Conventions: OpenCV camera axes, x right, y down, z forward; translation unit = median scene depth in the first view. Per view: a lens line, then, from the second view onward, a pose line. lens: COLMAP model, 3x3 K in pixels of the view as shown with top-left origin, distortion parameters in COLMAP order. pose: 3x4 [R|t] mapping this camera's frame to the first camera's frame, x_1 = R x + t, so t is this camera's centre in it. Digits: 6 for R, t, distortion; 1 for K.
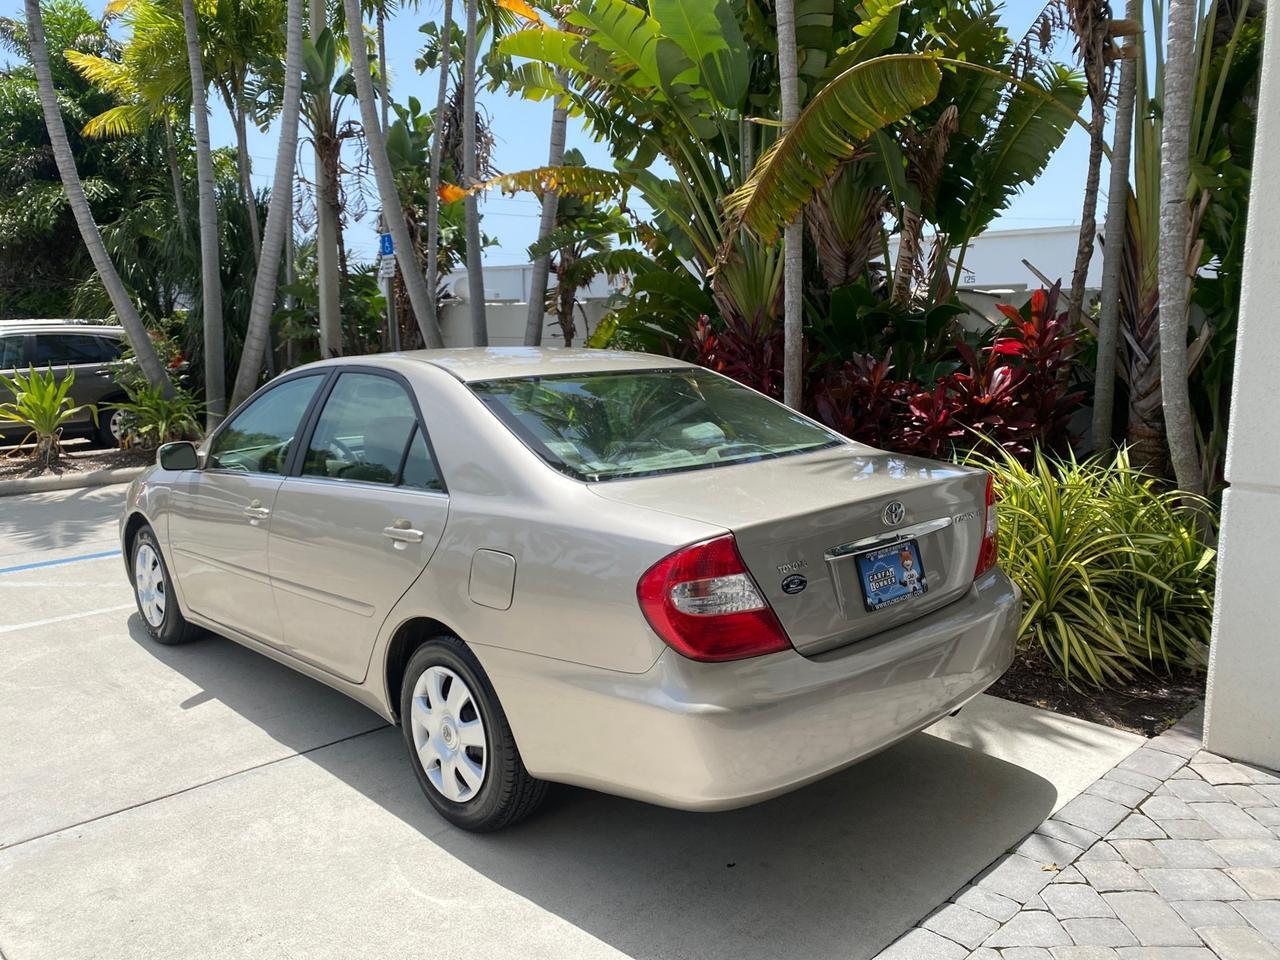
lens RADIAL K [[980.1, 0, 642.1], [0, 980.1, 478.9], [0, 0, 1]] dist [0.007508, 0.000775]
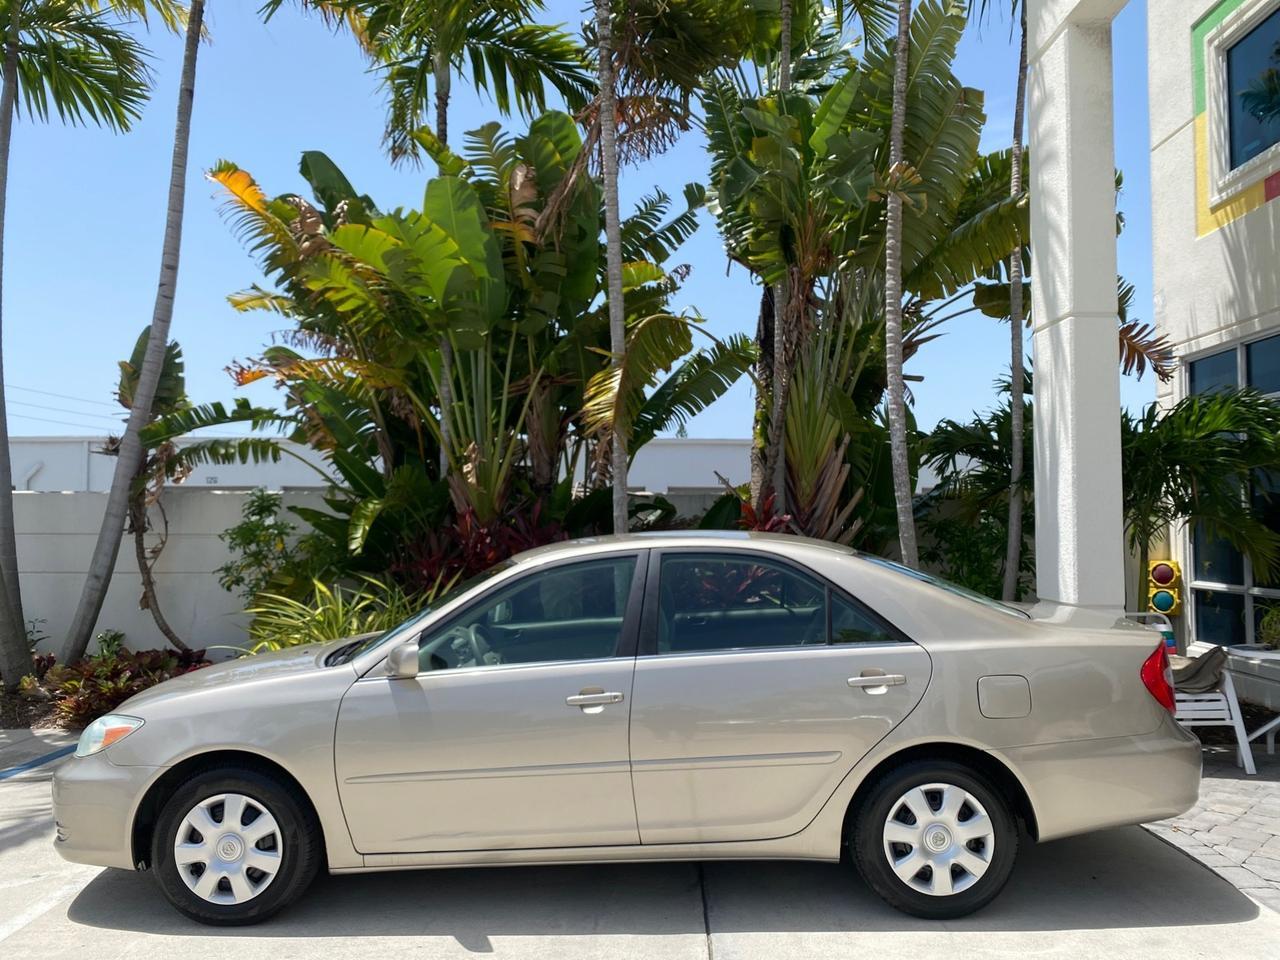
lens RADIAL K [[978.8, 0, 641.8], [0, 978.8, 480.6], [0, 0, 1]] dist [0.013607, -0.005730]
pose [[0.707908, 0.033694, 0.705501, -0.774864], [0.106852, 0.982256, -0.154128, -0.018878], [-0.698175, 0.184493, 0.691747, 0.185132]]
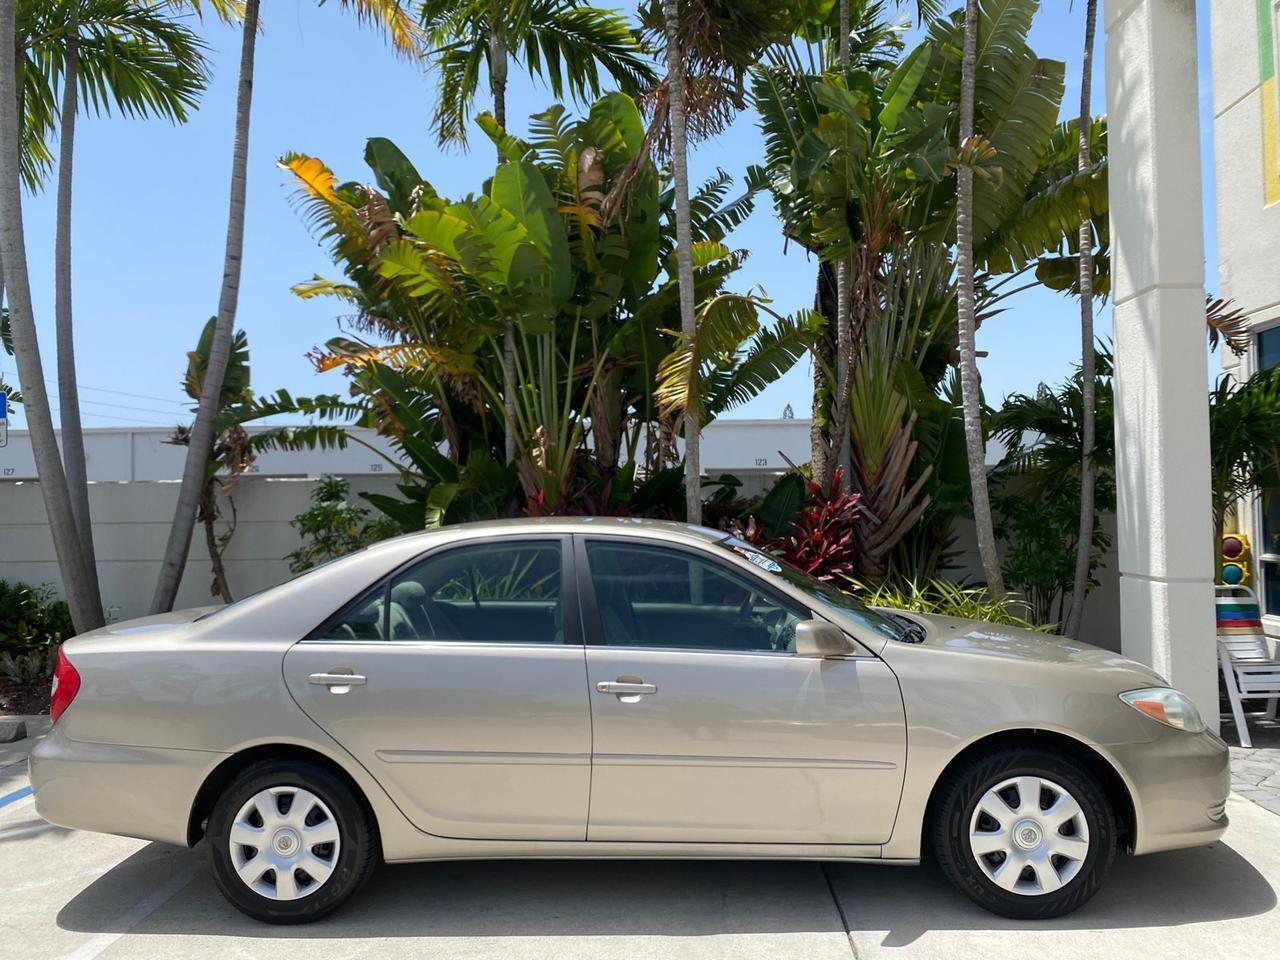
lens RADIAL K [[981.1, 0, 642.3], [0, 981.1, 481.1], [0, 0, 1]] dist [0.007136, 0.001168]
pose [[0.723981, 0.010204, 0.689745, -0.832786], [0.118747, 0.983121, -0.139185, -0.023030], [-0.679523, 0.182673, 0.710549, 0.229665]]
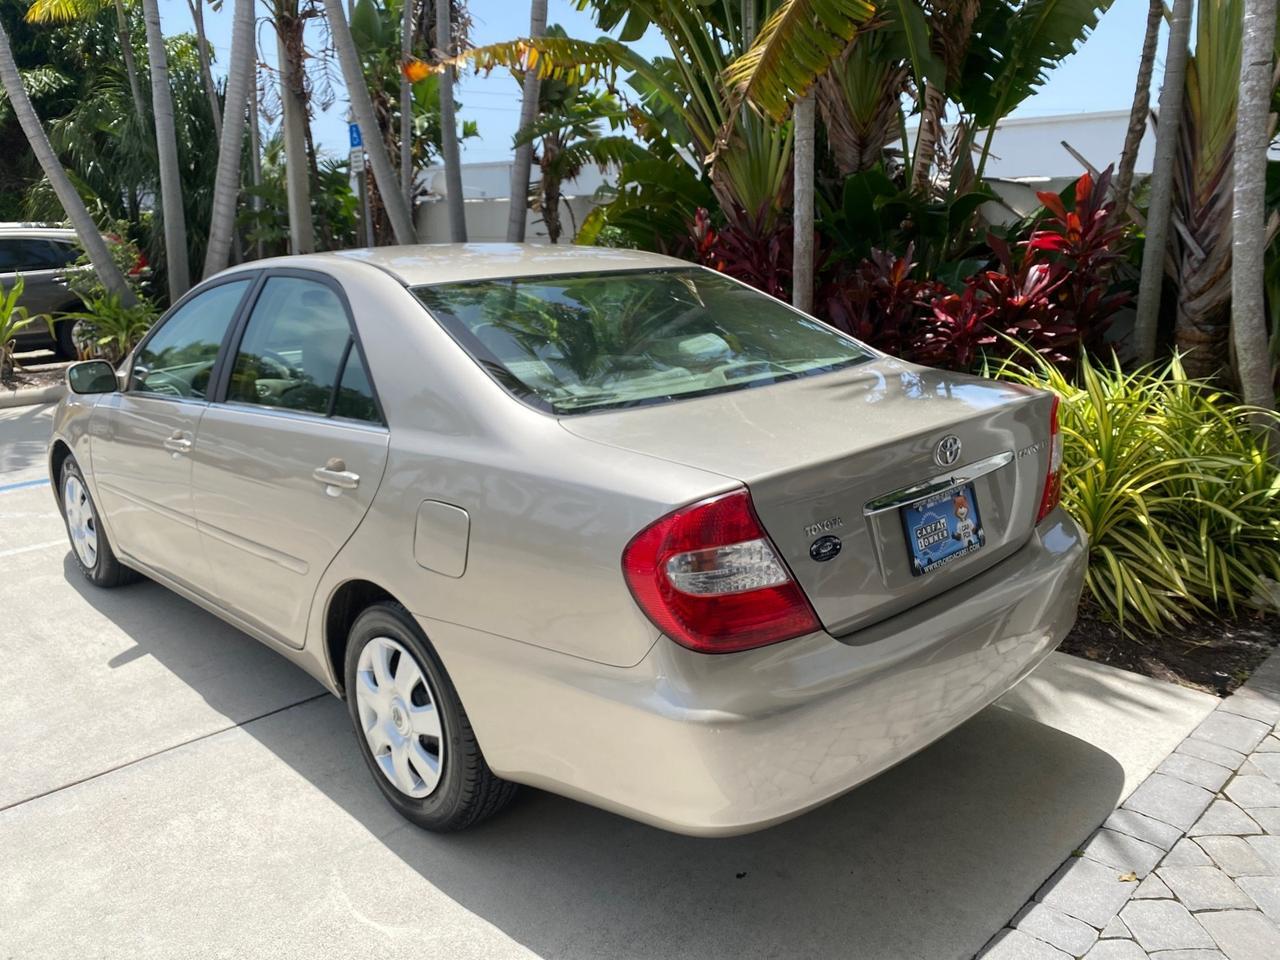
lens RADIAL K [[987.2, 0, 637.8], [0, 987.2, 473.1], [0, 0, 1]] dist [-0.001513, 0.002498]
pose [[0.999961, -0.008859, -0.000417, 0.003663], [0.008860, 0.995881, 0.090240, -0.010877], [-0.000384, -0.090240, 0.995920, 0.108376]]
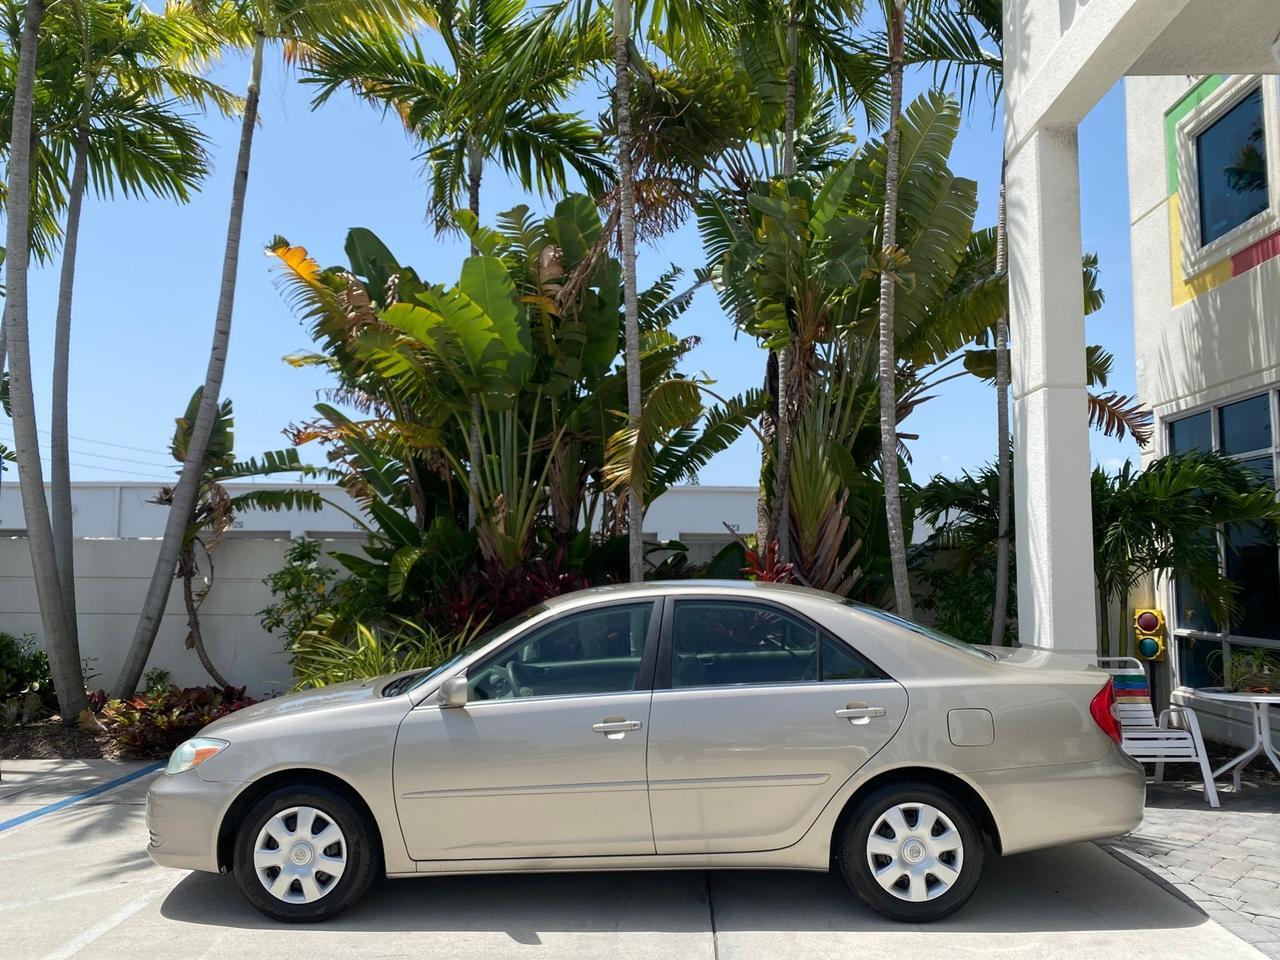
lens RADIAL K [[975.8, 0, 640.3], [0, 975.8, 476.5], [0, 0, 1]] dist [0.016667, -0.005275]
pose [[0.717156, 0.071454, 0.693240, -0.864844], [0.099745, 0.973965, -0.203575, -0.011806], [-0.689738, 0.215142, 0.691357, 0.101068]]
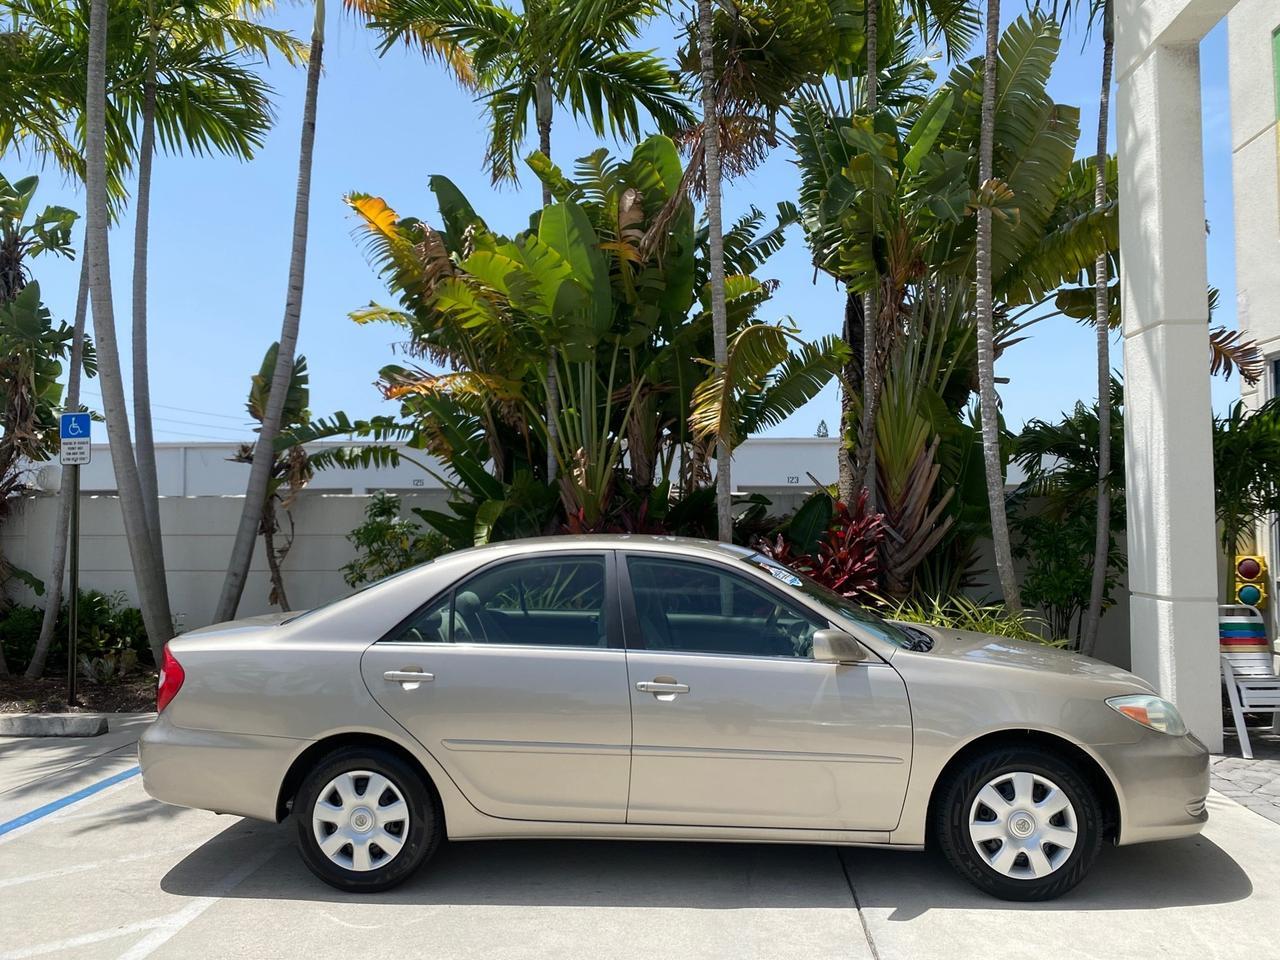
lens RADIAL K [[980.1, 0, 642.1], [0, 980.1, 478.9], [0, 0, 1]] dist [0.007508, 0.000775]
pose [[0.747079, 0.027699, 0.664158, -0.896232], [0.106281, 0.981301, -0.160476, -0.016914], [-0.656184, 0.190475, 0.730165, 0.165839]]
